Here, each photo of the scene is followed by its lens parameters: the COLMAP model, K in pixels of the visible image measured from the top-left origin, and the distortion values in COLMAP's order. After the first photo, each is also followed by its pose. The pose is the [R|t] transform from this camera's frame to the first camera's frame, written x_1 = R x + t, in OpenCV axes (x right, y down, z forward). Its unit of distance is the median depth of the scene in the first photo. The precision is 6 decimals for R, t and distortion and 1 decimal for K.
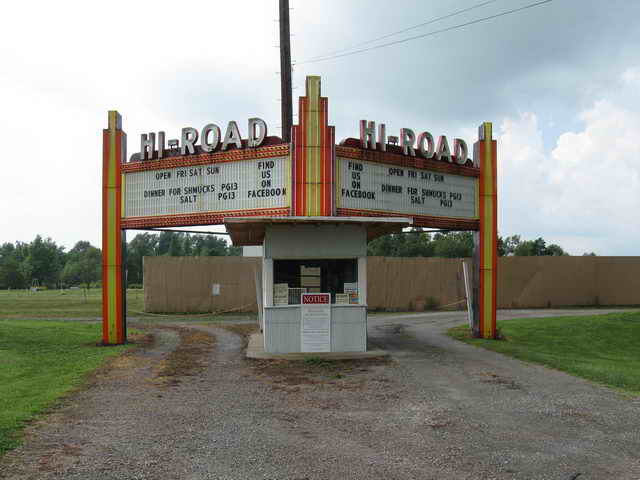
lens RADIAL K [[661.6, 0, 316.3], [0, 661.6, 238.6], [0, 0, 1]] dist [-0.122859, 0.000000]
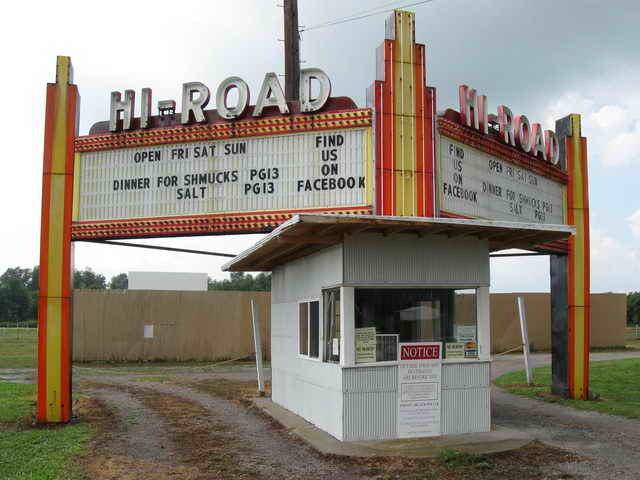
lens RADIAL K [[661.6, 0, 324.3], [0, 661.6, 244.1], [0, 0, 1]] dist [-0.122859, 0.000000]
pose [[0.980915, 0.022977, 0.193073, -0.193279], [-0.013095, 0.998545, -0.052305, 0.020868], [-0.193994, 0.048778, 0.979789, 0.363650]]
